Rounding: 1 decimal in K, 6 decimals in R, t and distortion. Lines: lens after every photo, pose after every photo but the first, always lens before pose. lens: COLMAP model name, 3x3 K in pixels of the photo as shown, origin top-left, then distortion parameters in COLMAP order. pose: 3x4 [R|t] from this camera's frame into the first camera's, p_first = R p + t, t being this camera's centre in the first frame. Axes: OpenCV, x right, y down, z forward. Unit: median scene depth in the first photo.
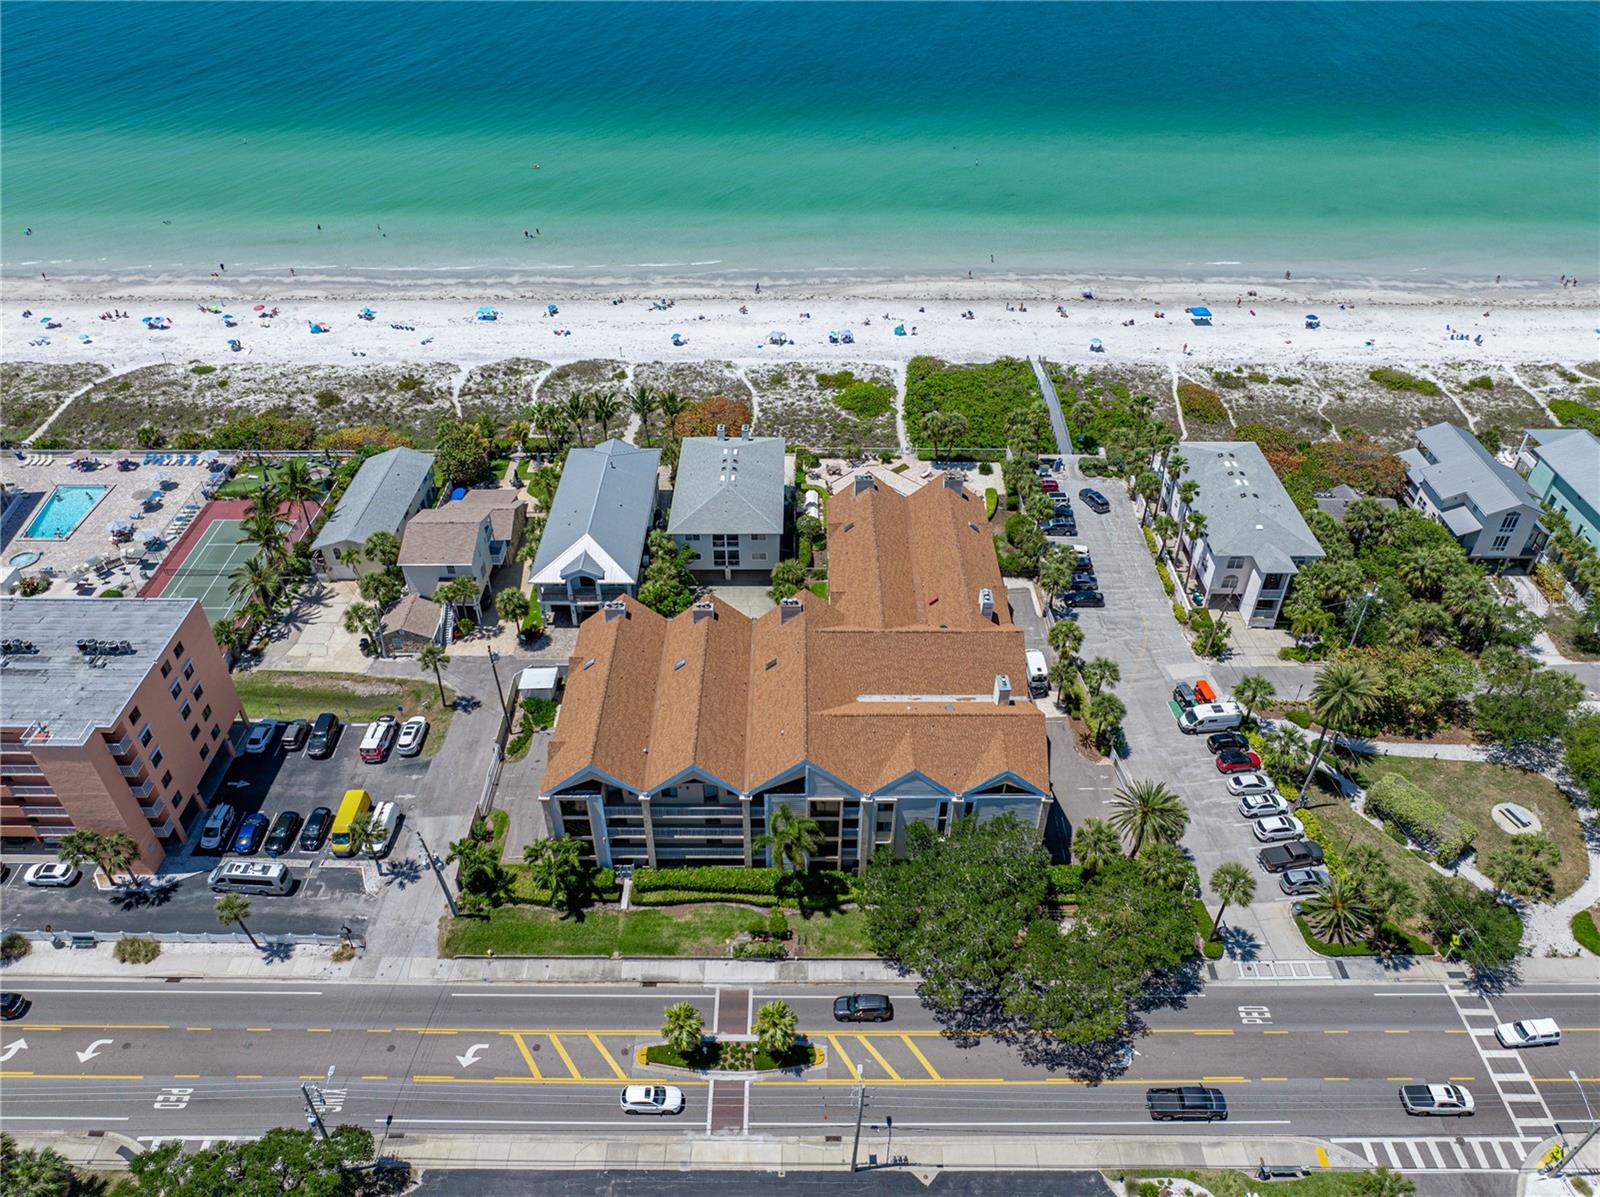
lens RADIAL K [[1115.8, 0, 797.6], [0, 1115.8, 596.2], [0, 0, 1]] dist [-0.029611, 0.002930]
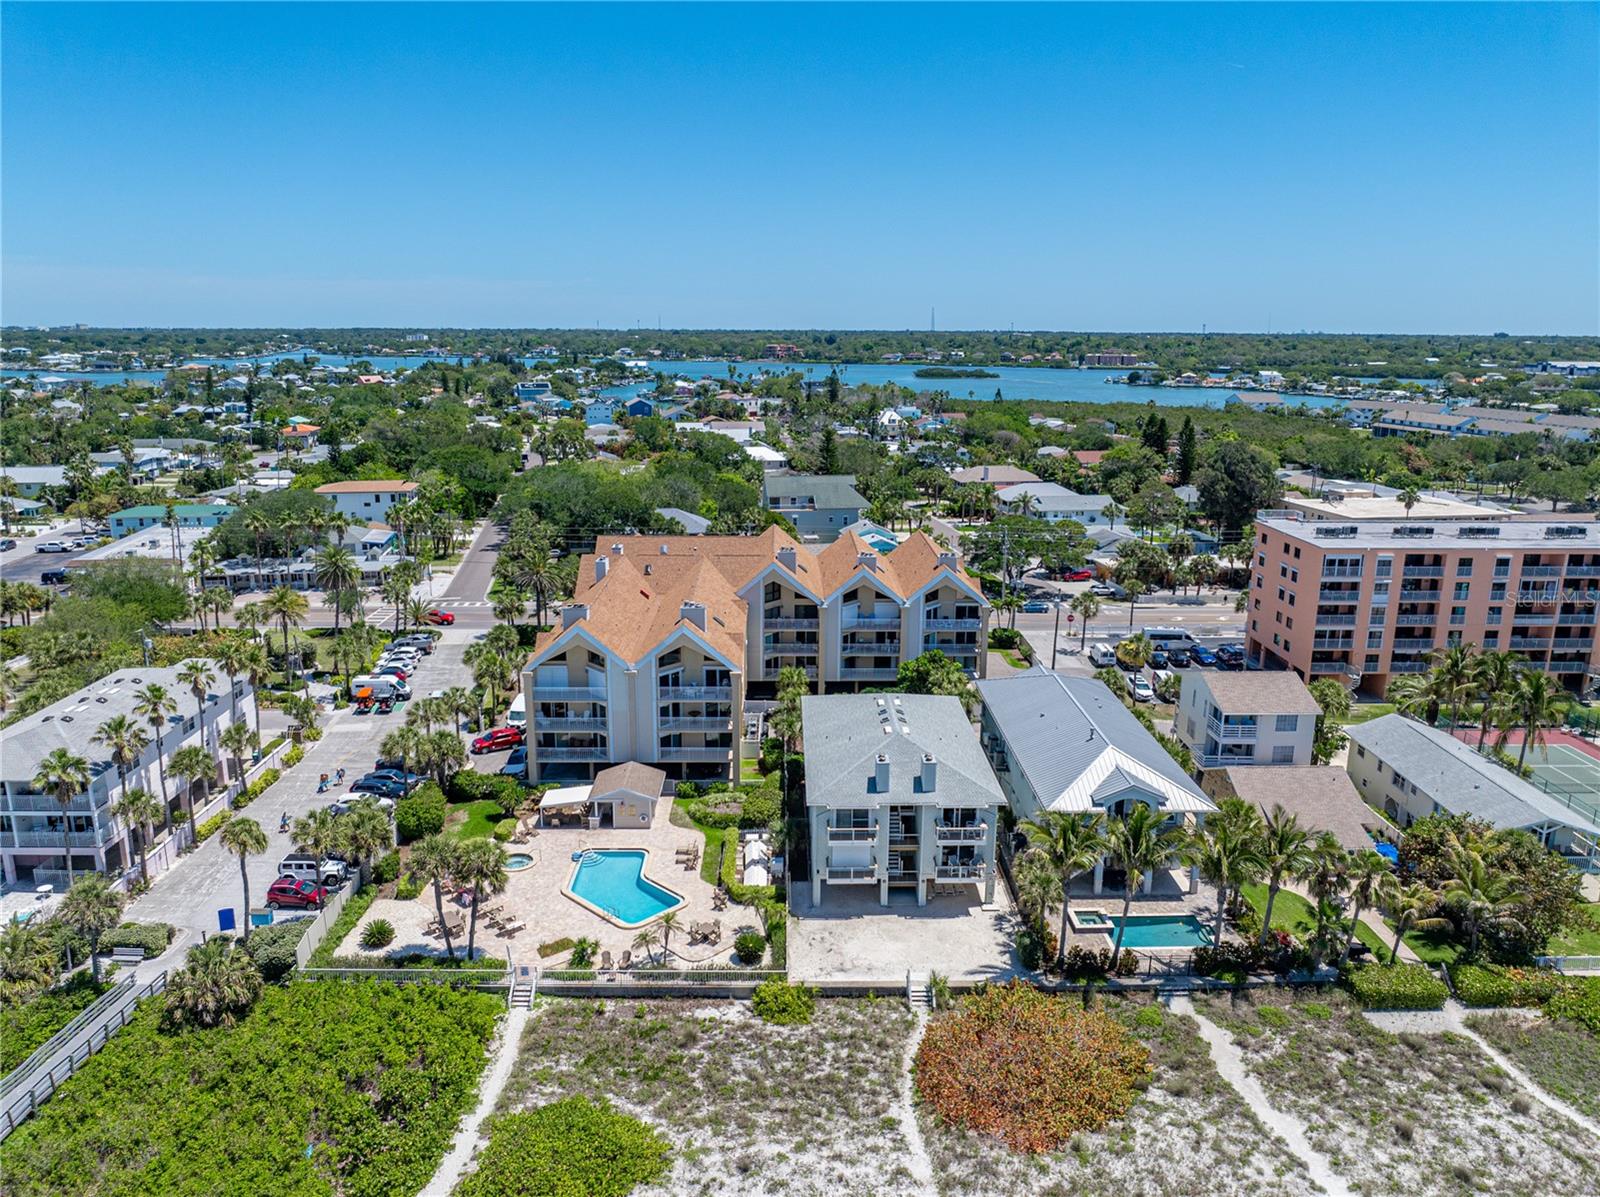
lens RADIAL K [[1122.9, 0, 800.0], [0, 1122.9, 598.5], [0, 0, 1]] dist [-0.017865, 0.002591]
pose [[-0.999771, -0.000960, -0.021364, 0.003239], [-0.017290, 0.624253, 0.781031, -0.694067], [0.012587, 0.781221, -0.624127, 1.443392]]
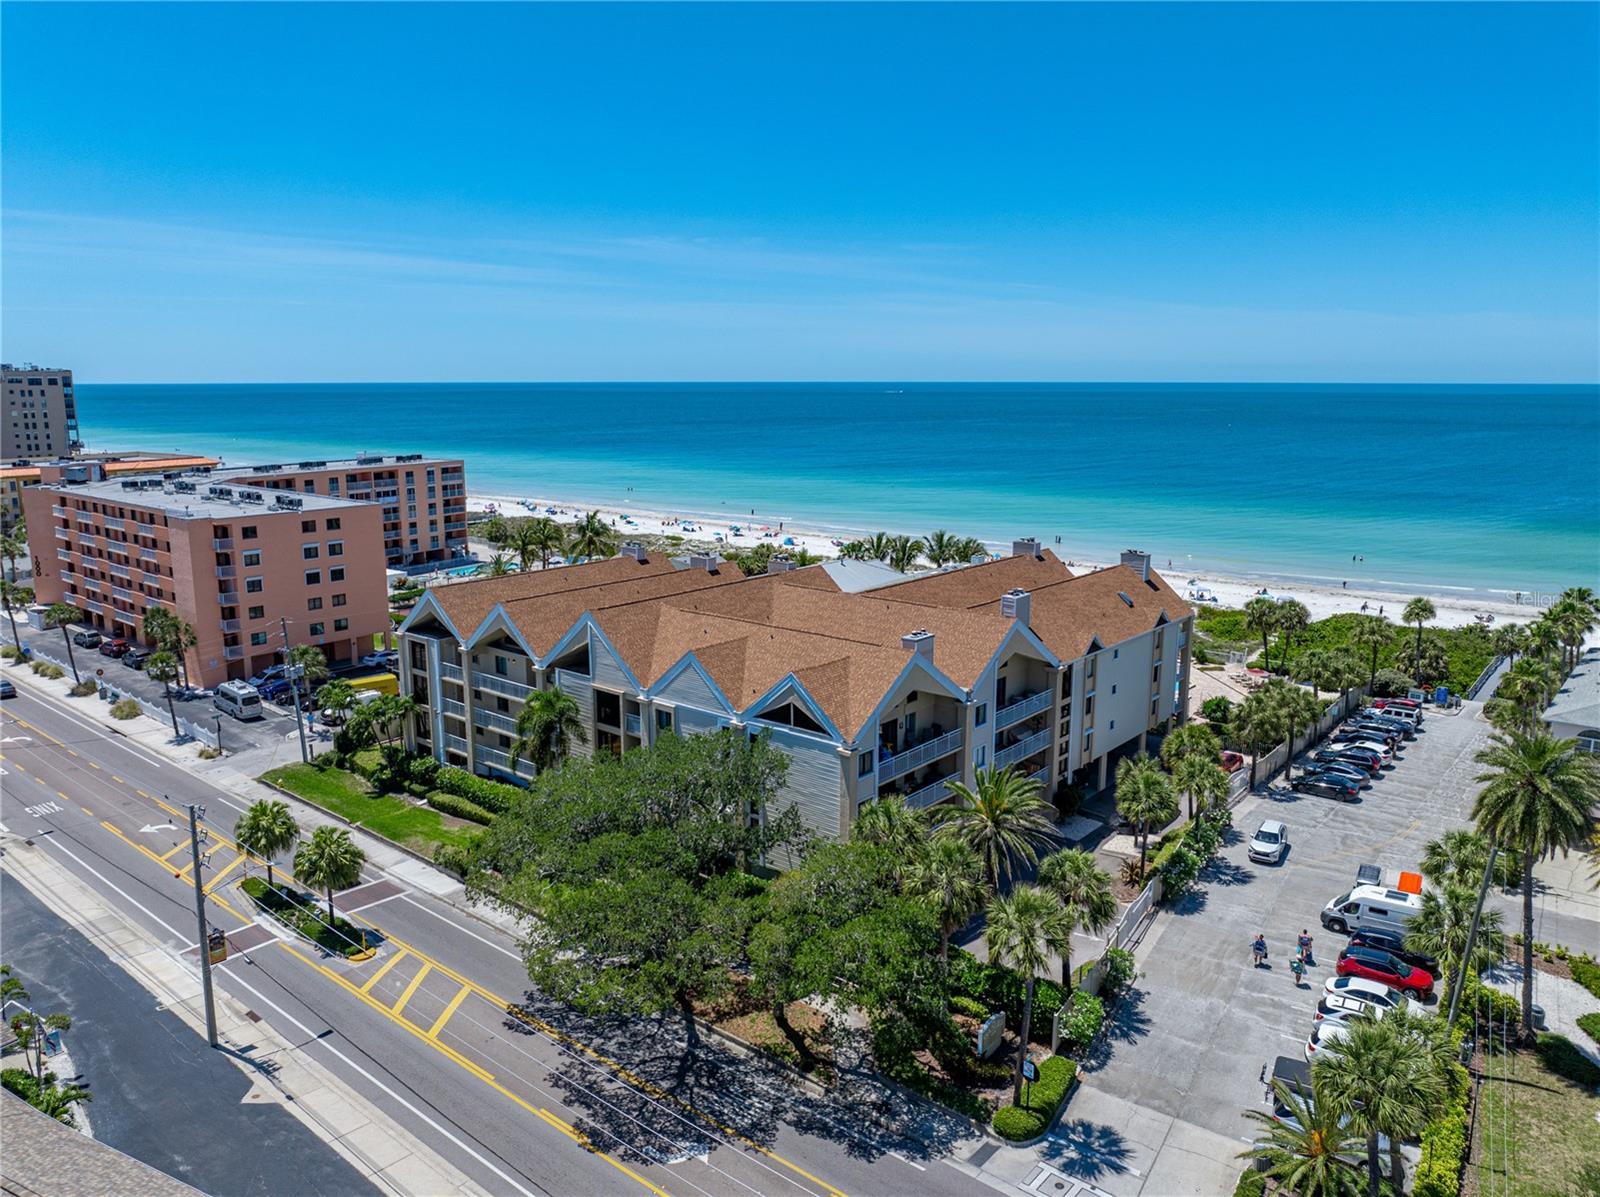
lens RADIAL K [[1149.2, 0, 803.5], [0, 1149.2, 561.3], [0, 0, 1]] dist [-0.042679, 0.027424]
pose [[0.768911, 0.100190, -0.631456, 0.438141], [-0.392879, 0.853218, -0.343024, 0.235492], [0.504402, 0.511841, 0.695412, 0.363841]]
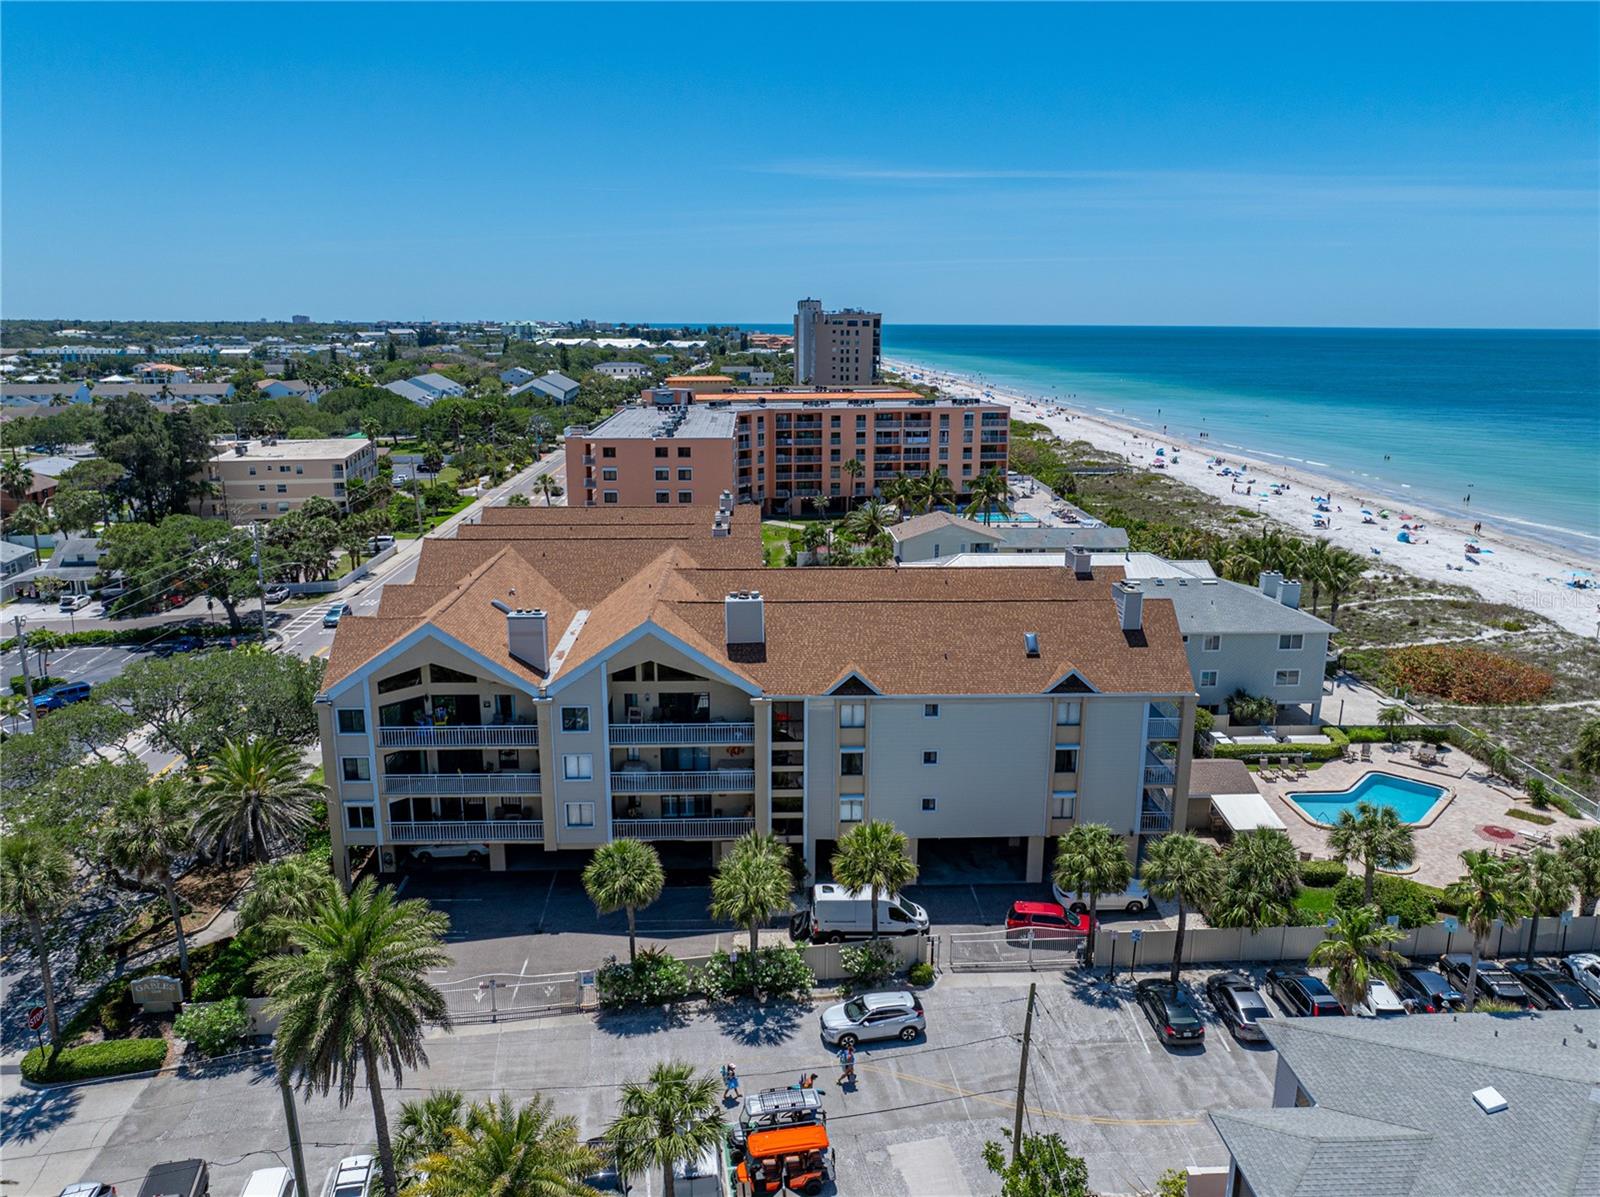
lens RADIAL K [[1147.8, 0, 800.0], [0, 1147.8, 598.5], [0, 0, 1]] dist [-0.039771, 0.024412]
pose [[0.042149, 0.233987, -0.971326, 0.613270], [-0.615464, 0.771910, 0.159242, -0.091293], [0.787037, 0.591104, 0.176546, 0.783035]]
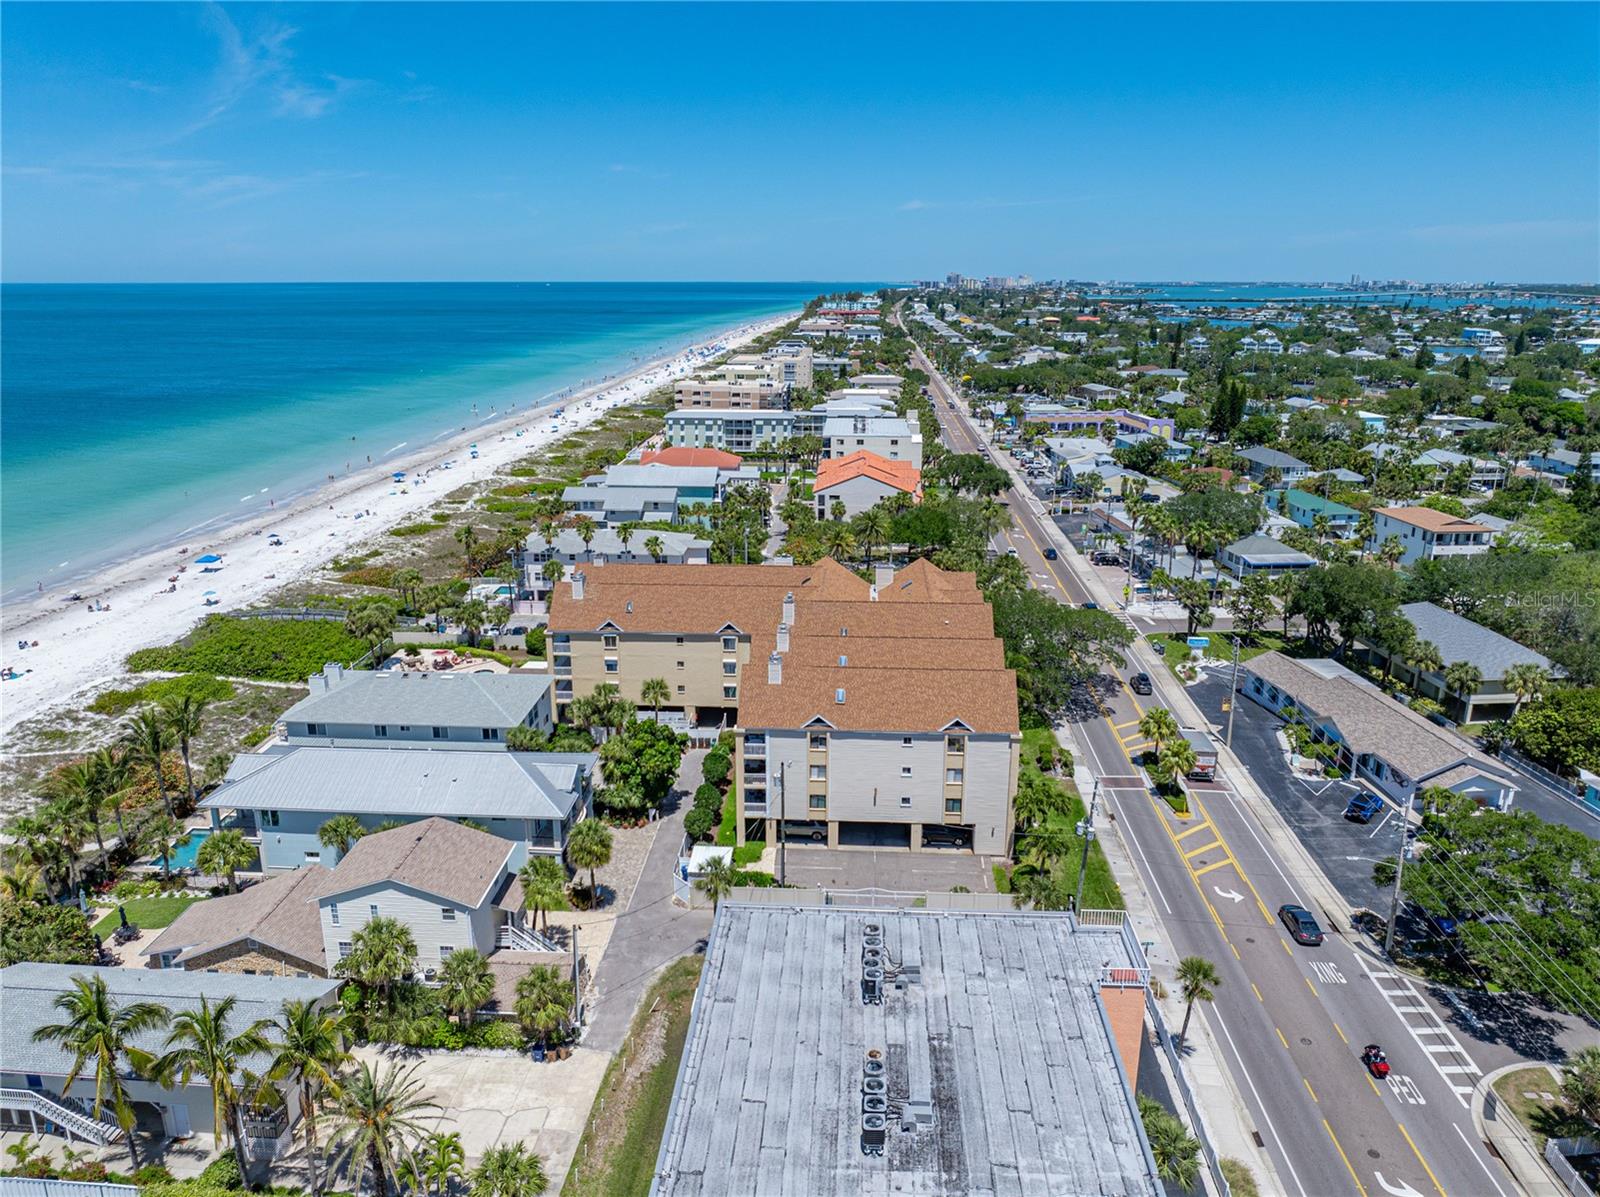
lens RADIAL K [[1120.7, 0, 806.2], [0, 1120.7, 596.6], [0, 0, 1]] dist [-0.023977, 0.006728]
pose [[0.047437, -0.270657, 0.961506, -0.838931], [0.609258, 0.770639, 0.186871, -0.150885], [-0.791552, 0.576941, 0.201457, 0.650233]]
